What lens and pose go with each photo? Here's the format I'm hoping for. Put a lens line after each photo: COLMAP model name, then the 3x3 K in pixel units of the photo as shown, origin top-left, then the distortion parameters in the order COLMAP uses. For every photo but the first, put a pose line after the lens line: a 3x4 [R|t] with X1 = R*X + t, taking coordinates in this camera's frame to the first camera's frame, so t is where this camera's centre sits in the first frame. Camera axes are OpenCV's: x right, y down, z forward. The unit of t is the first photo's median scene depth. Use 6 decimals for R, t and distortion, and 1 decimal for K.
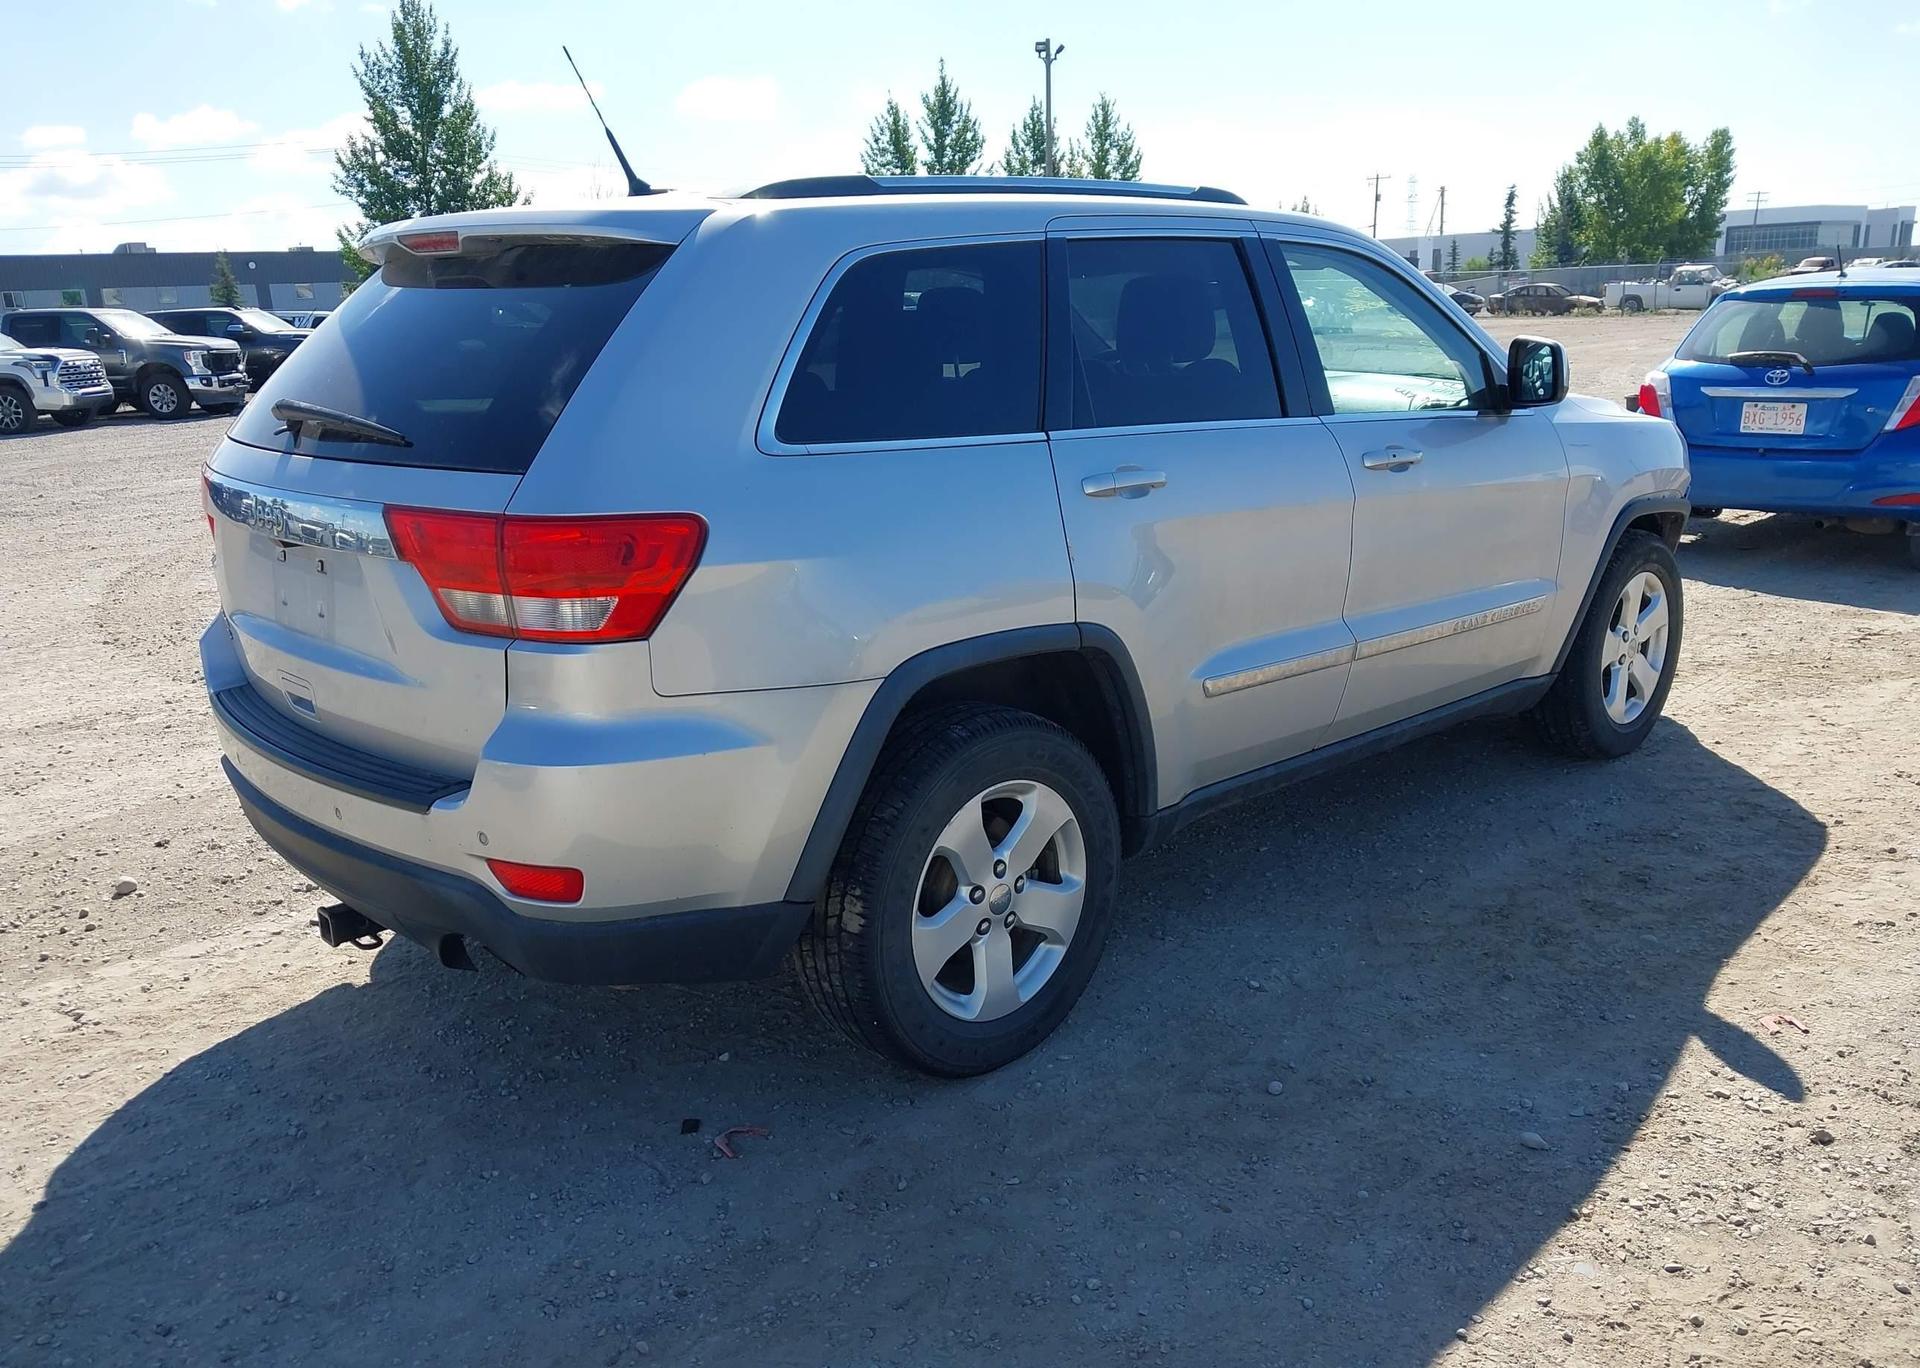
lens RADIAL K [[1524.3, 0, 953.3], [0, 1524.3, 711.5], [0, 0, 1]] dist [0.019559, -0.003060]
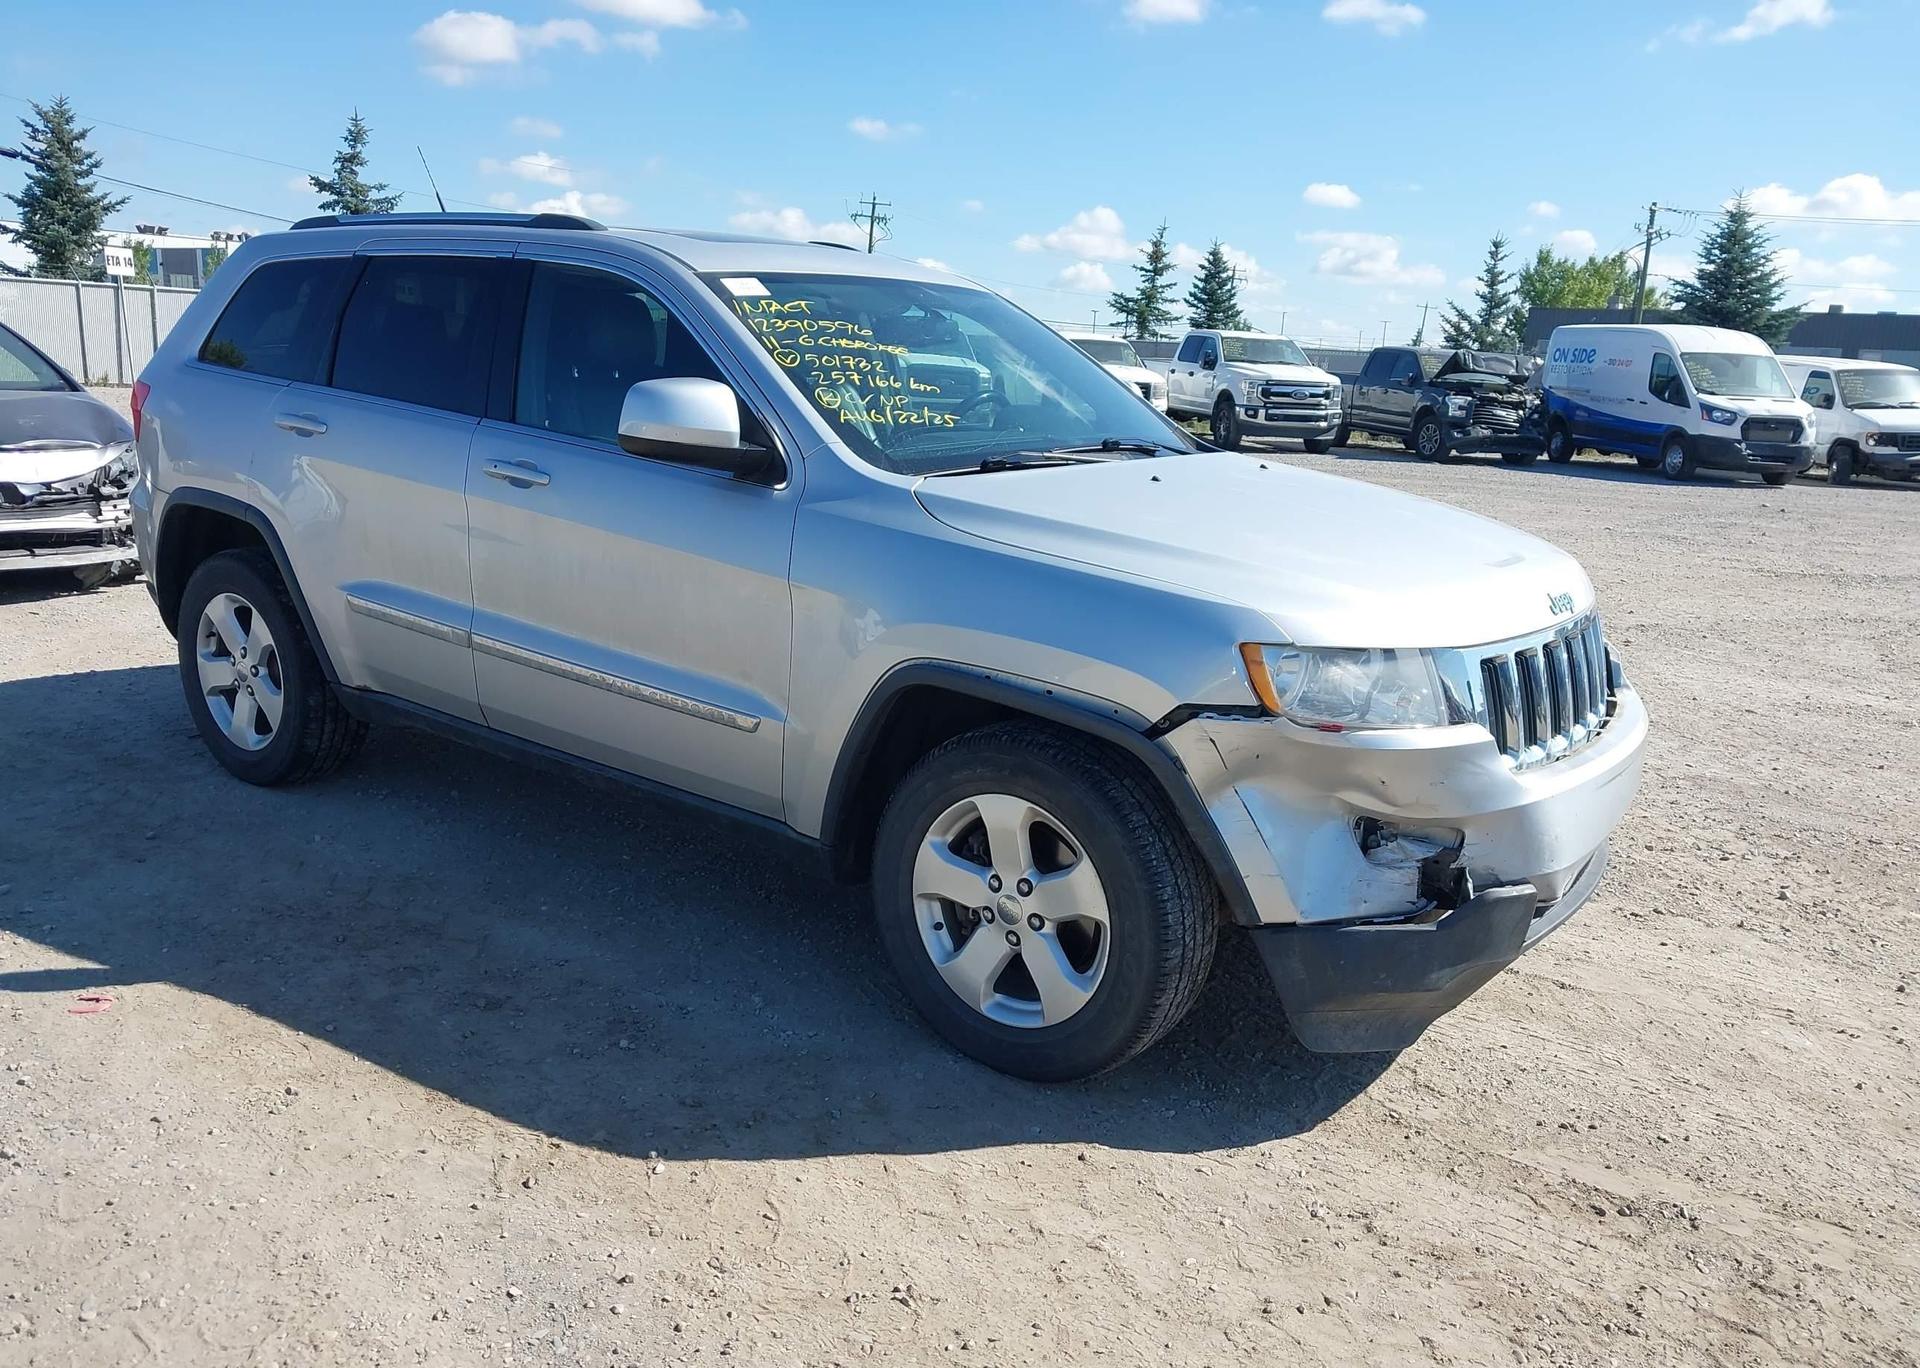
lens RADIAL K [[1549.1, 0, 960.0], [0, 1549.1, 684.0], [0, 0, 1]] dist [0.010106, 0.001181]
pose [[0.178347, 0.258510, -0.949403, 0.328534], [-0.312606, 0.929769, 0.194440, -0.079152], [0.932990, 0.262111, 0.246633, 0.255359]]
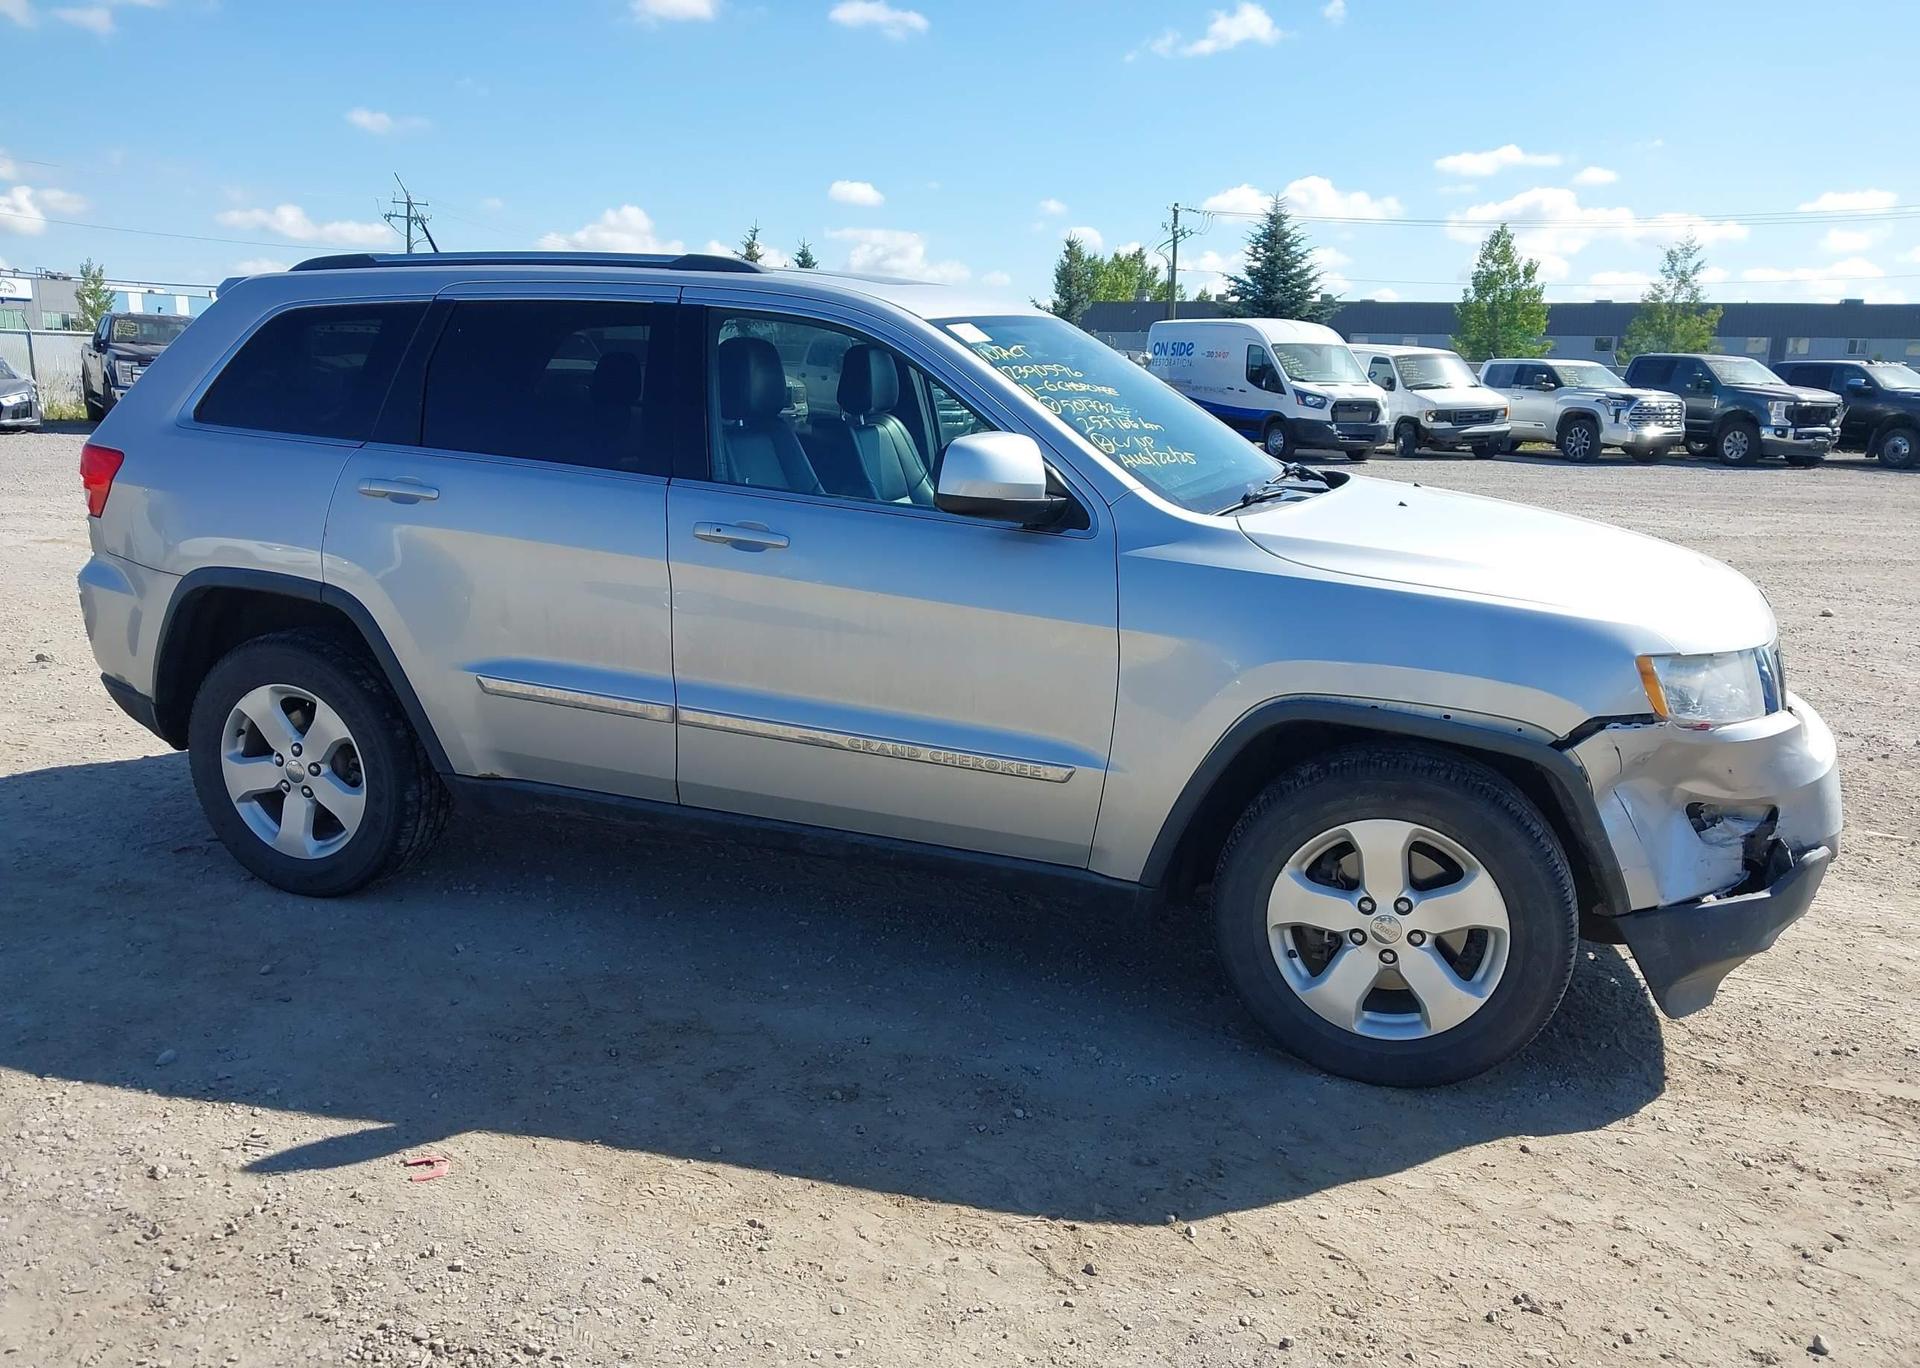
lens RADIAL K [[1549.1, 0, 960.0], [0, 1549.1, 684.0], [0, 0, 1]] dist [0.010106, 0.001181]
pose [[0.453275, 0.232284, -0.860573, 0.291982], [-0.273717, 0.955075, 0.113622, -0.053886], [0.848305, 0.184052, 0.496492, 0.157685]]
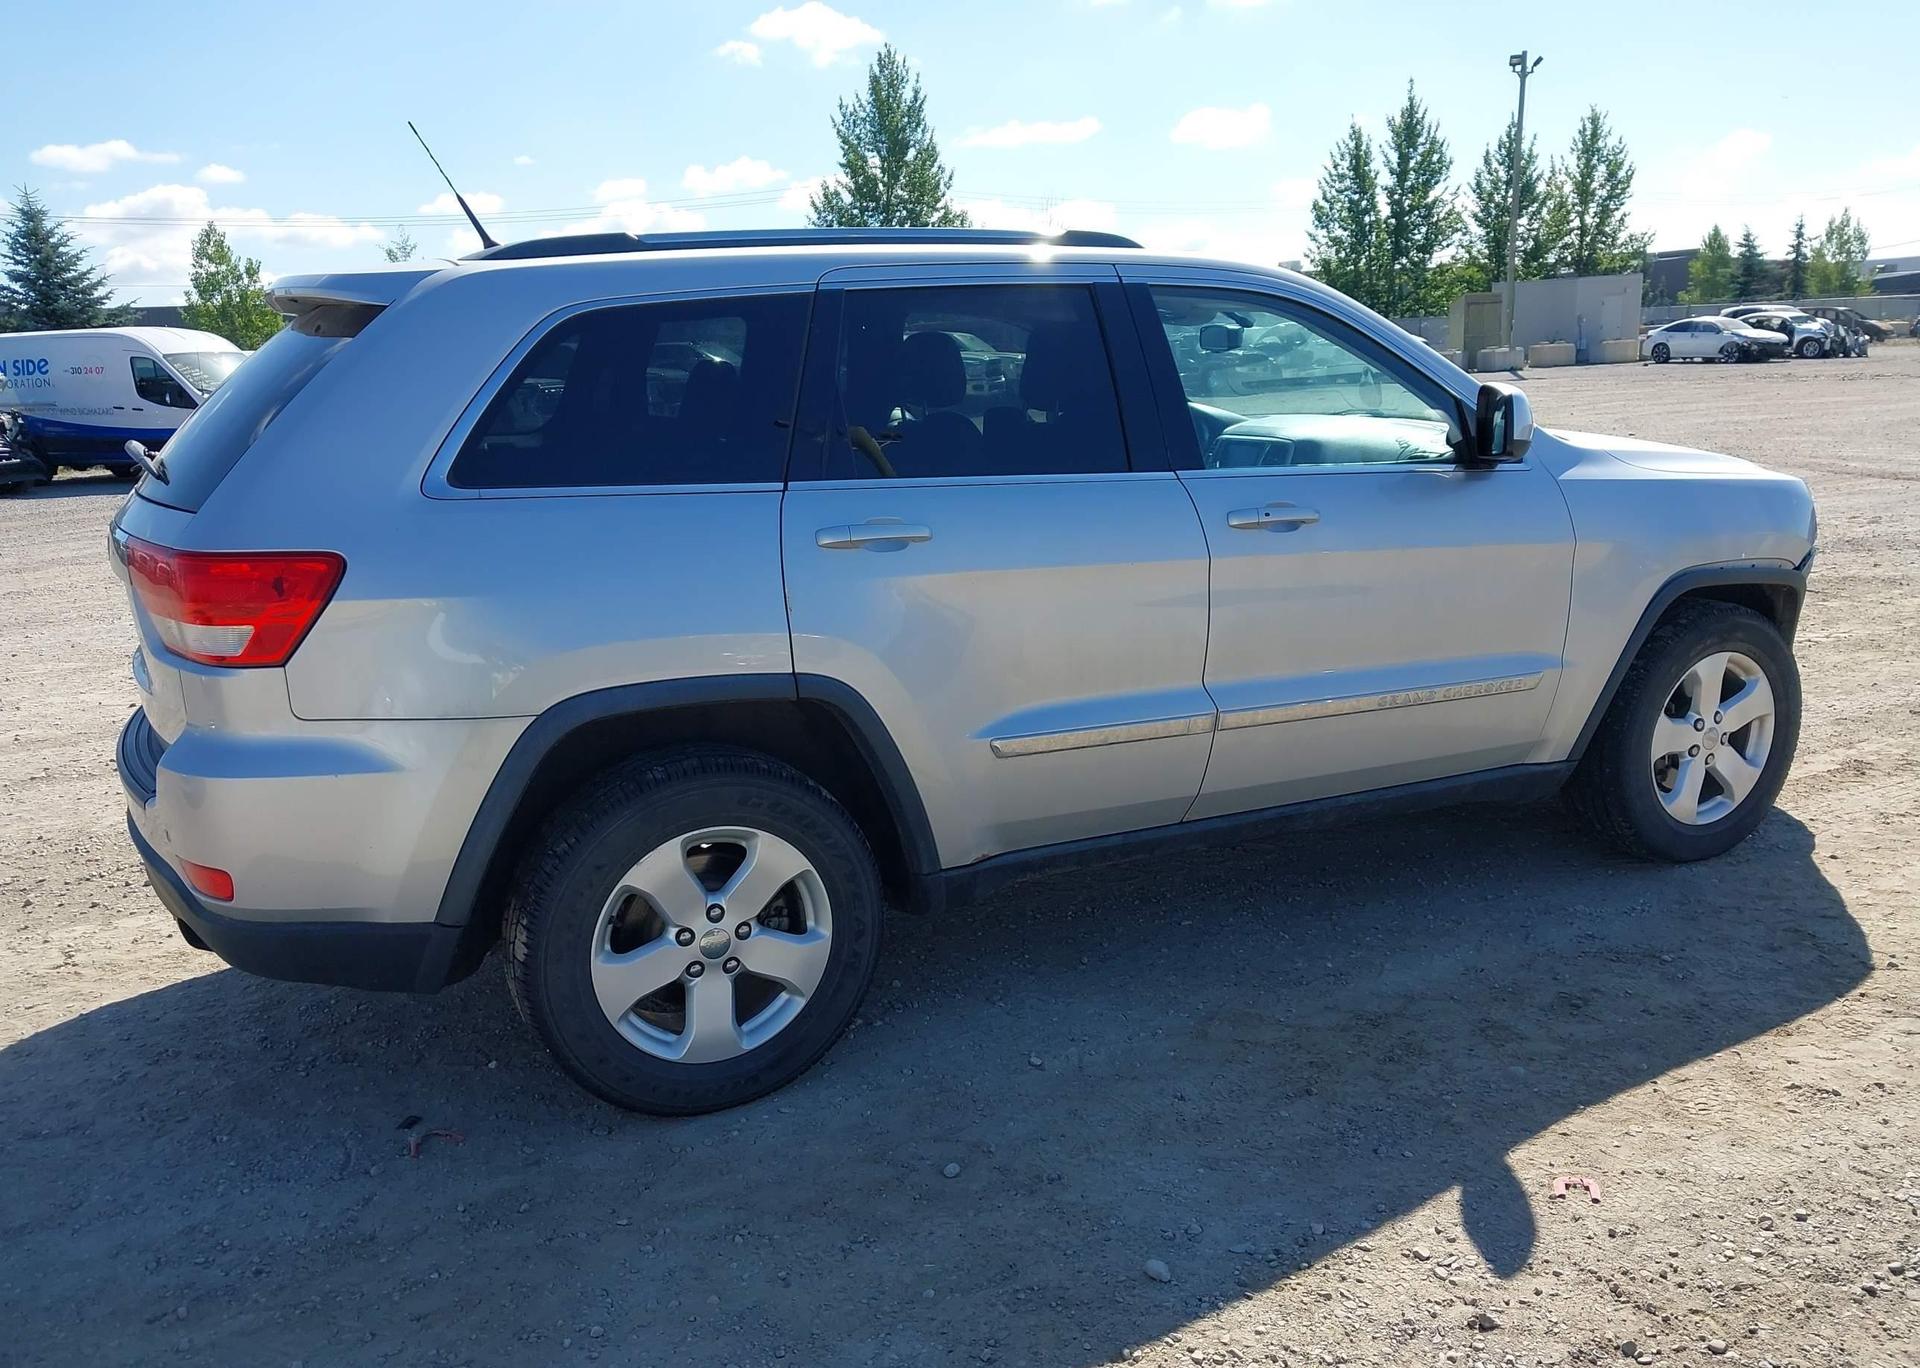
lens RADIAL K [[1534.9, 0, 970.9], [0, 1534.9, 688.8], [0, 0, 1]] dist [0.040104, -0.066778]
pose [[0.957768, 0.060987, -0.280998, 0.091899], [-0.070227, 0.997268, -0.022920, -0.006457], [0.278833, 0.041686, 0.959435, 0.013604]]
